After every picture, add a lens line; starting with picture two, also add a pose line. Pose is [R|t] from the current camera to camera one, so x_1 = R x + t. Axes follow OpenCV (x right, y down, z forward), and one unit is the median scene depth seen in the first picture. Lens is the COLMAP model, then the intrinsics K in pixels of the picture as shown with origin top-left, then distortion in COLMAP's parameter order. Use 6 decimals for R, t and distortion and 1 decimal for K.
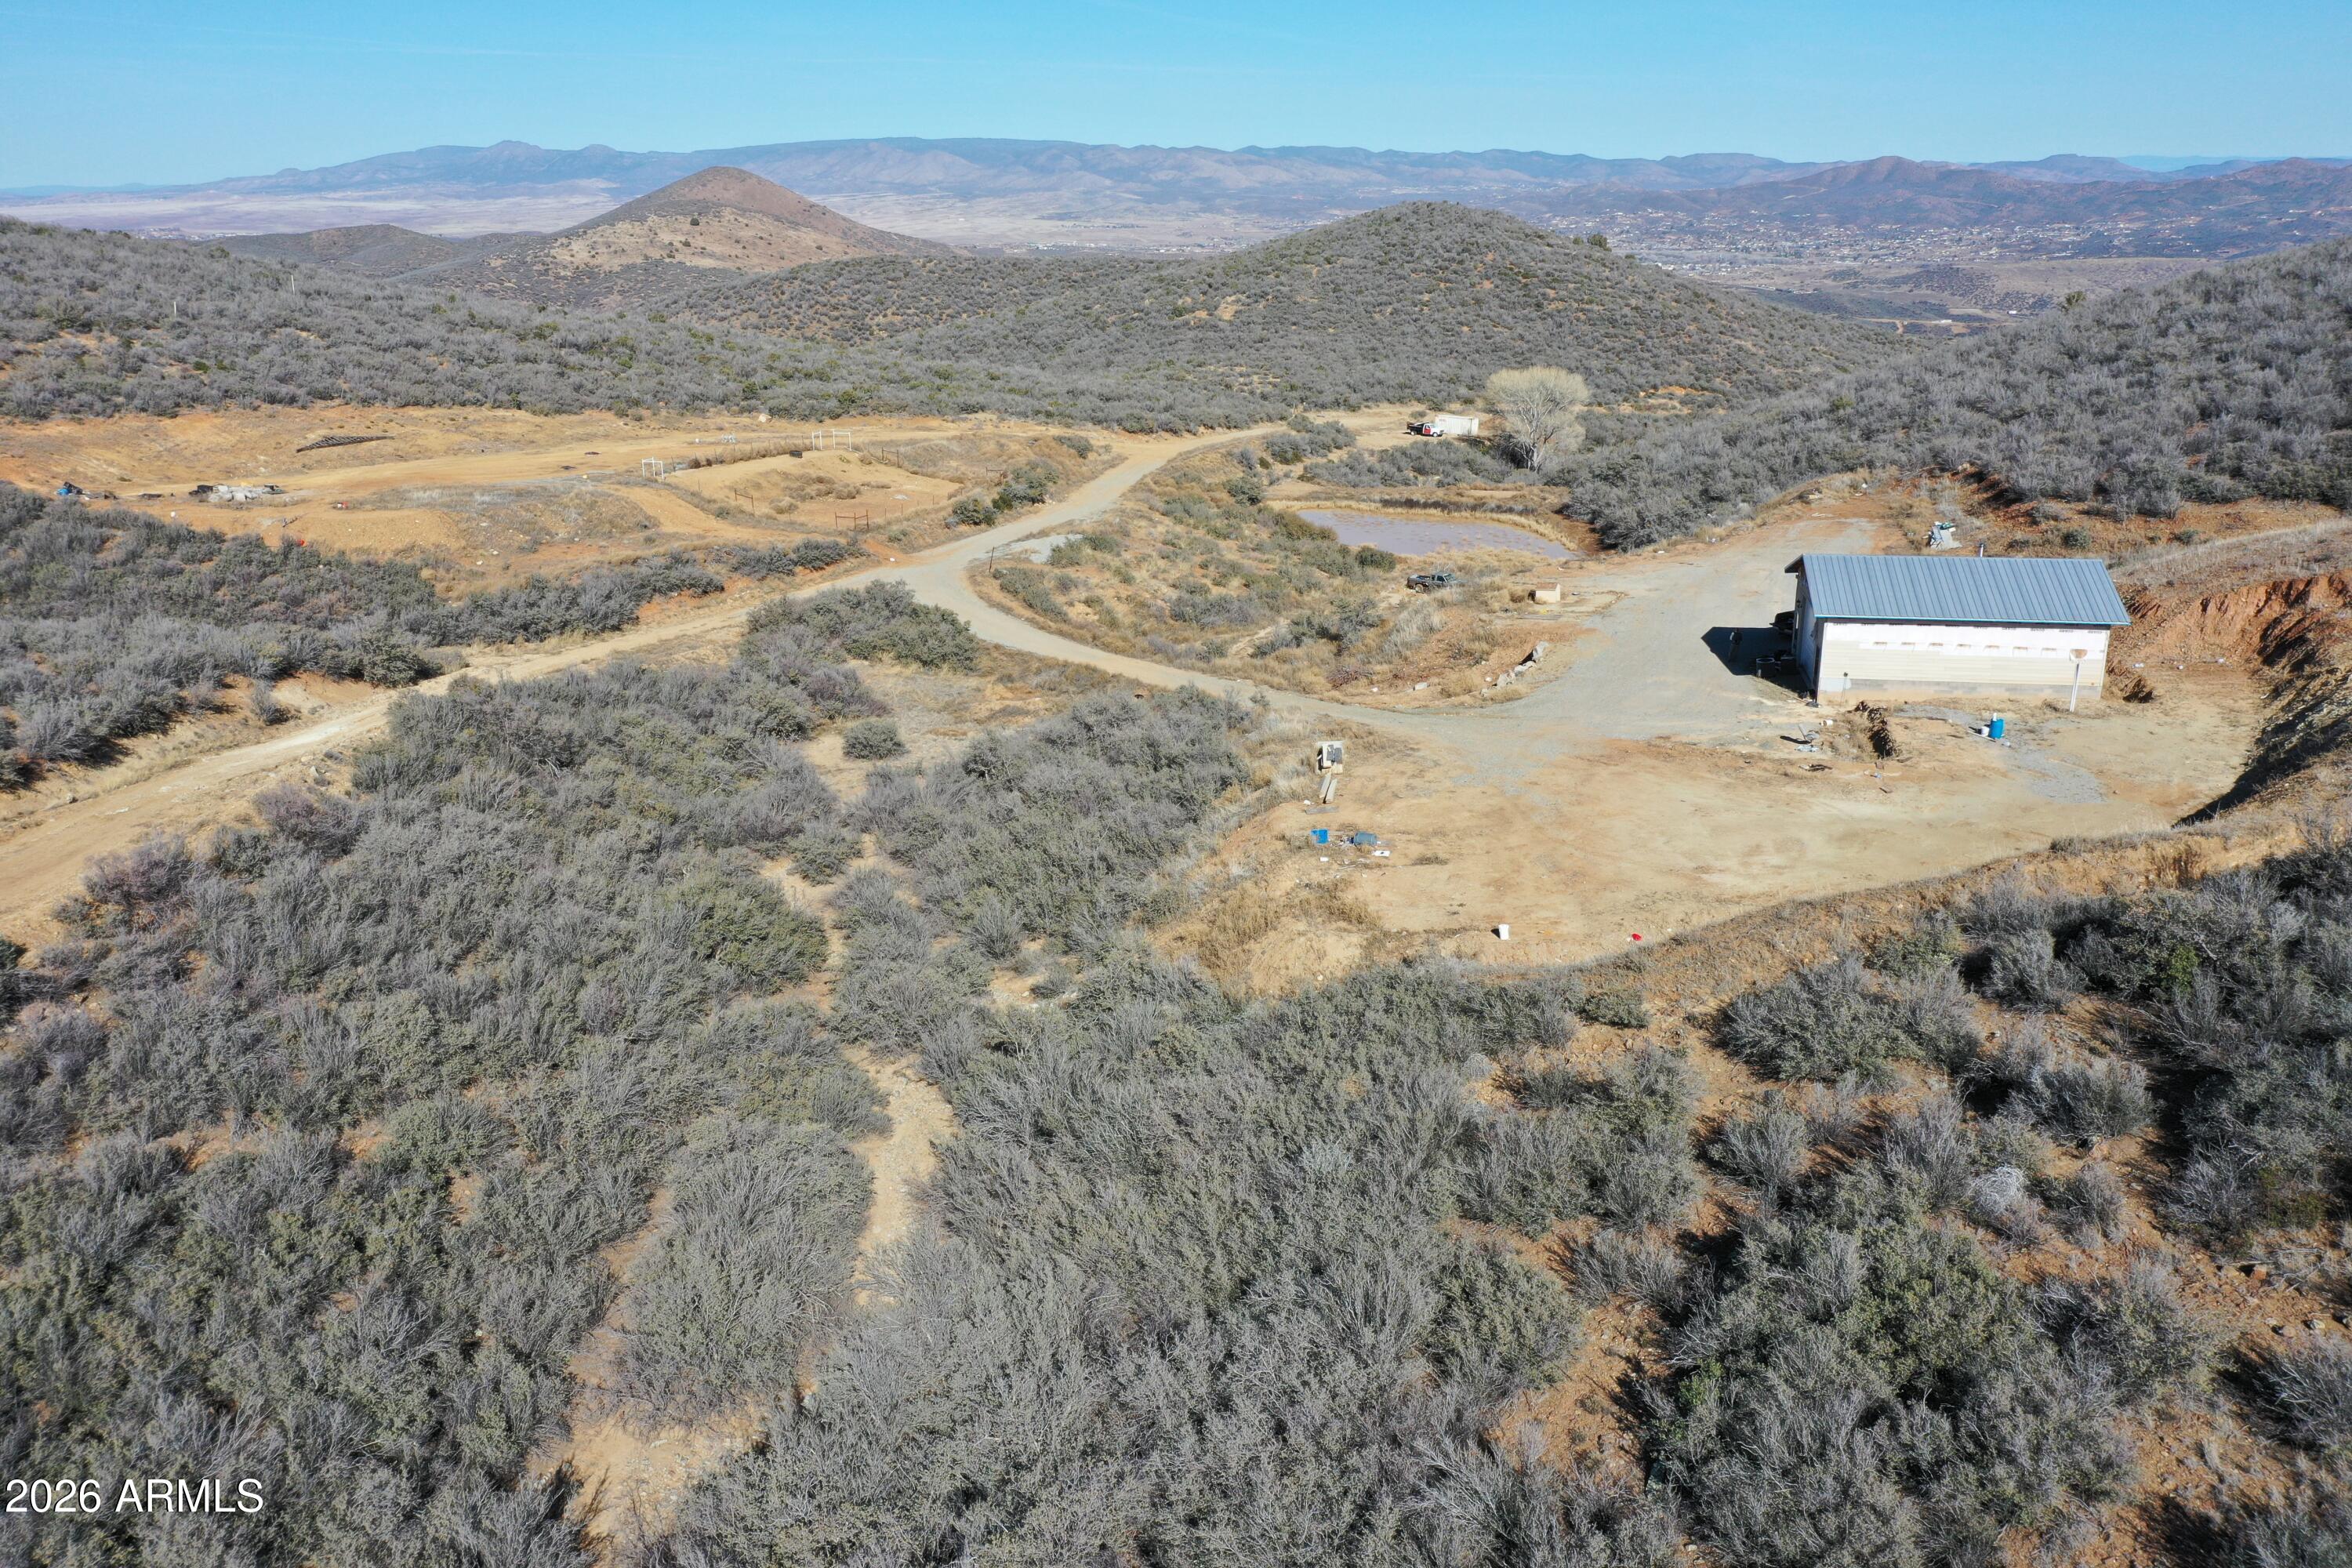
lens RADIAL K [[1846.2, 0, 1172.6], [0, 1846.2, 798.4], [0, 0, 1]] dist [-0.006048, 0.002998]
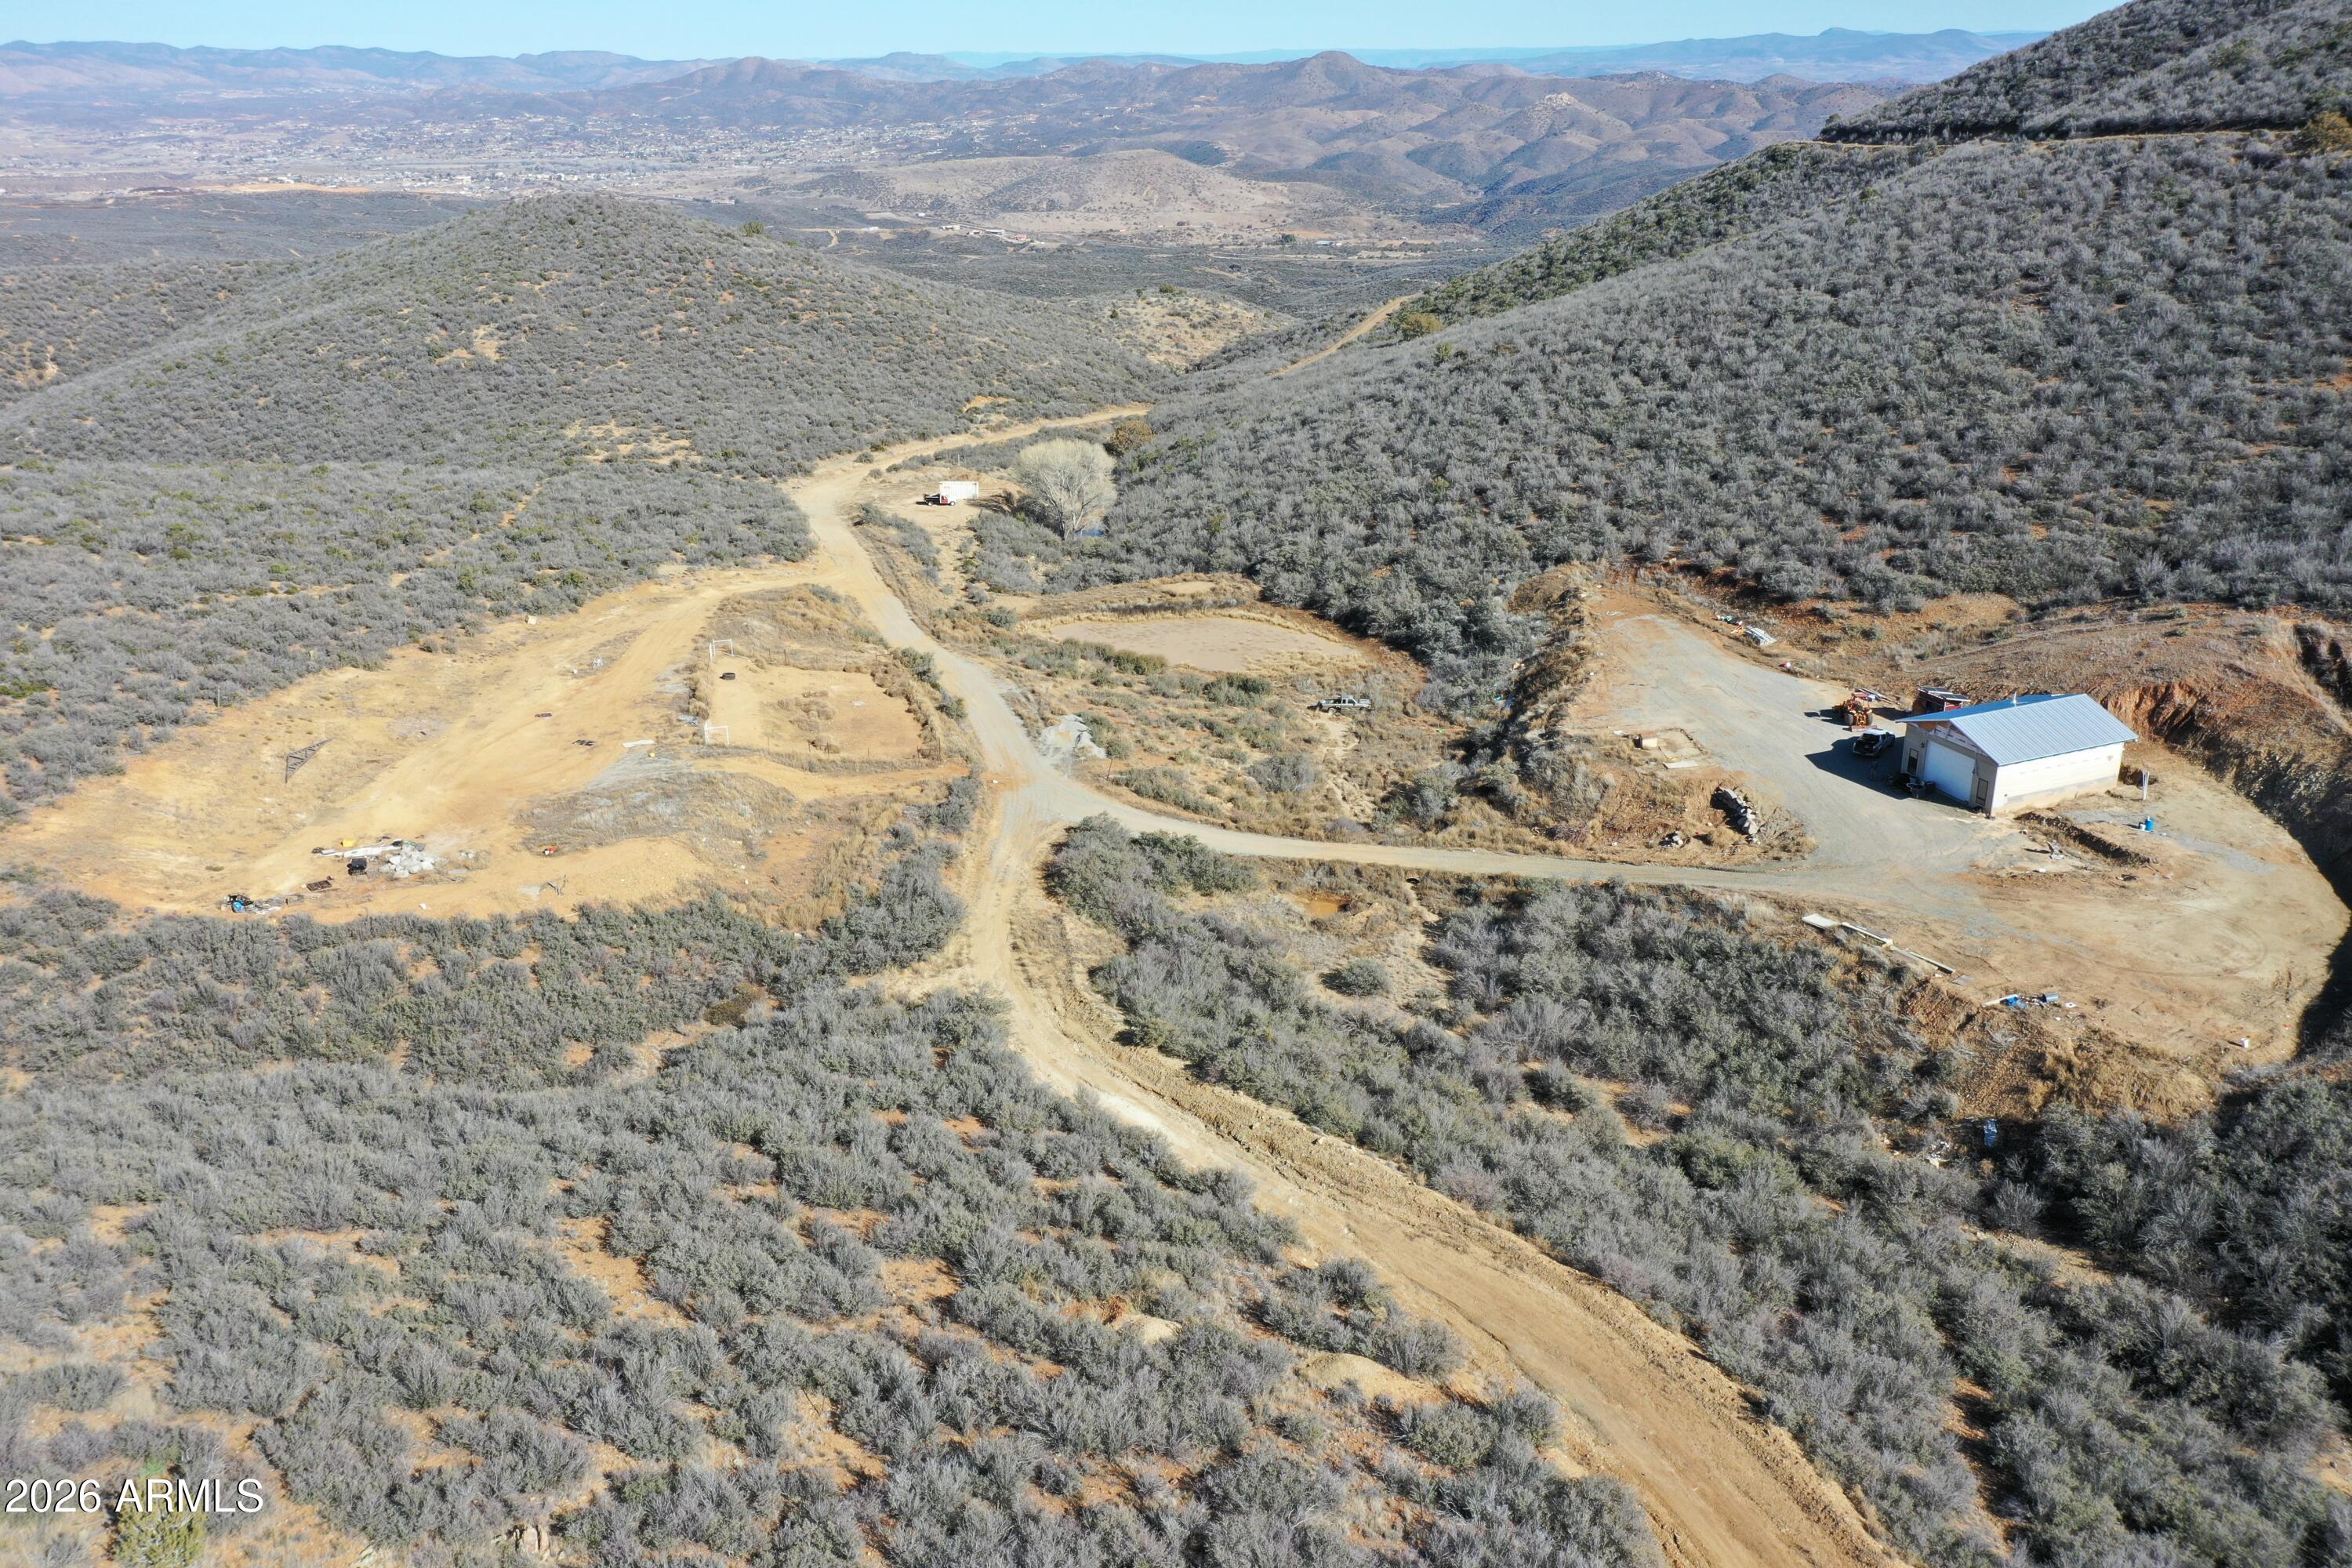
lens RADIAL K [[1846.2, 0, 1180.0], [0, 1846.2, 798.9], [0, 0, 1]] dist [-0.006048, 0.002998]
pose [[0.841031, -0.204161, 0.500984, -0.591717], [0.178894, 0.978915, 0.098607, -0.200680], [-0.510552, 0.006692, 0.859821, 0.000877]]
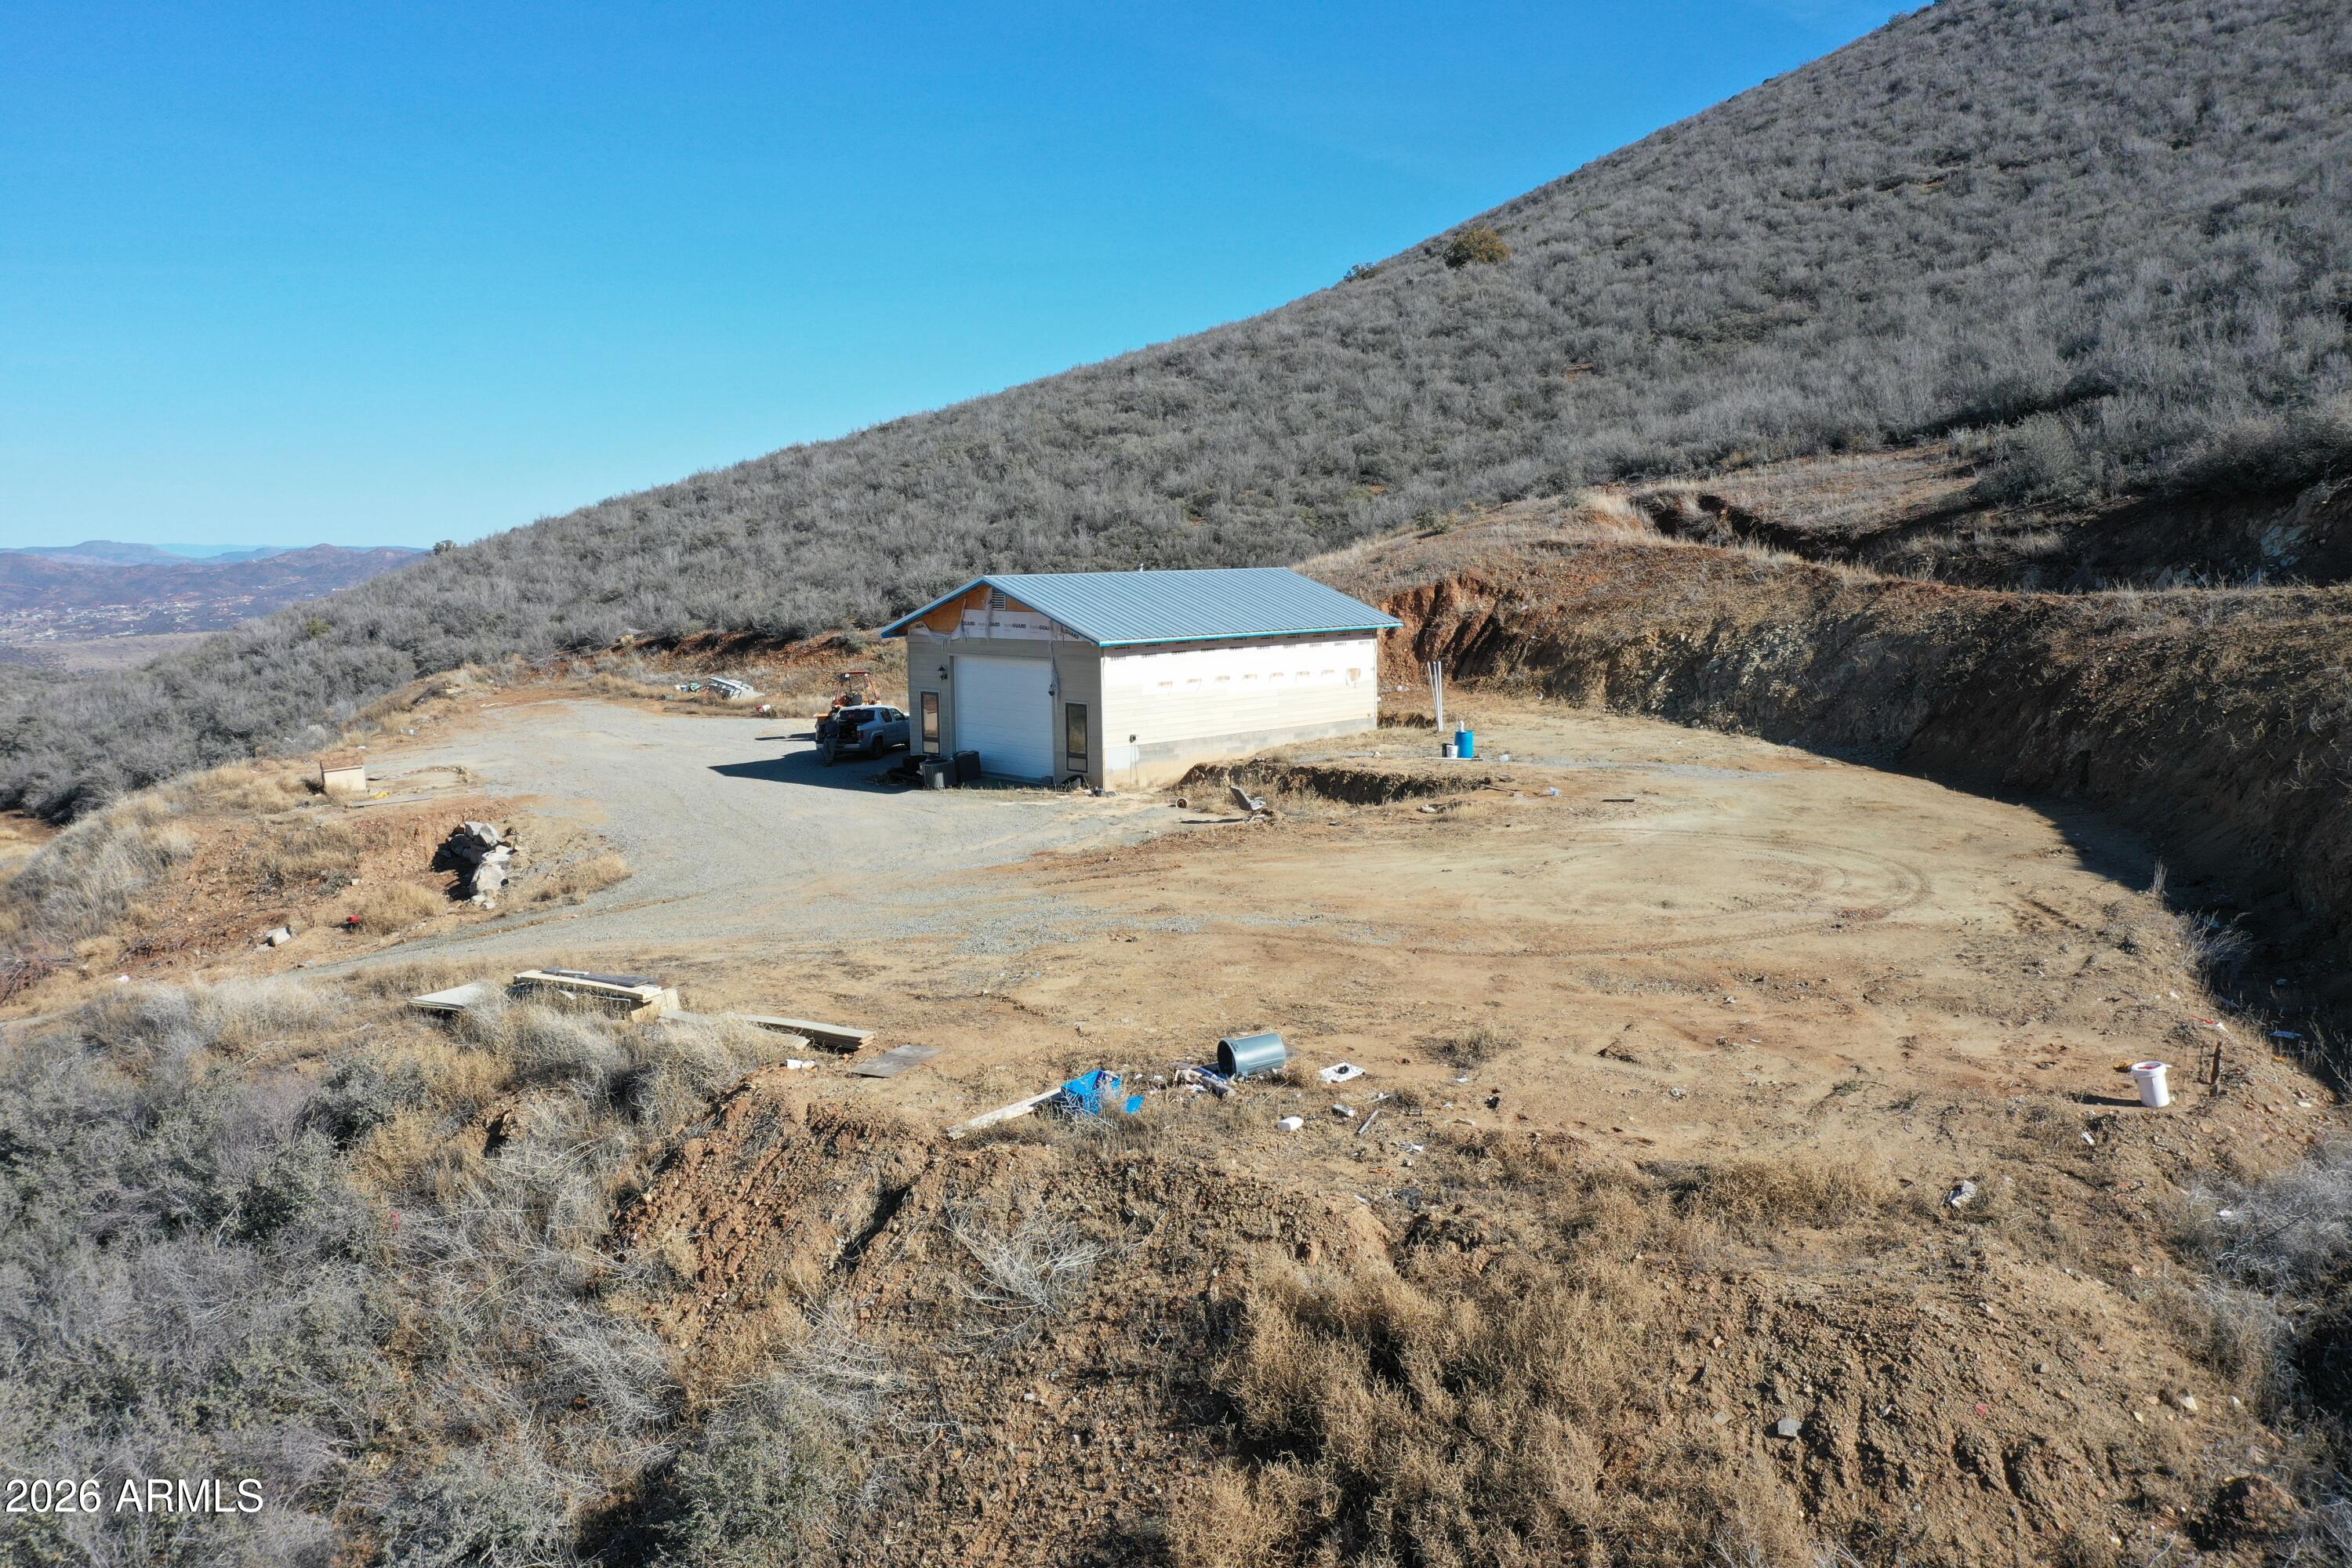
lens RADIAL K [[1846.2, 0, 1181.6], [0, 1846.2, 798.6], [0, 0, 1]] dist [-0.006048, 0.002998]
pose [[0.575796, -0.105485, 0.810760, -0.079298], [0.263040, 0.962820, -0.061540, -0.002819], [-0.774124, 0.248697, 0.582135, 0.361901]]
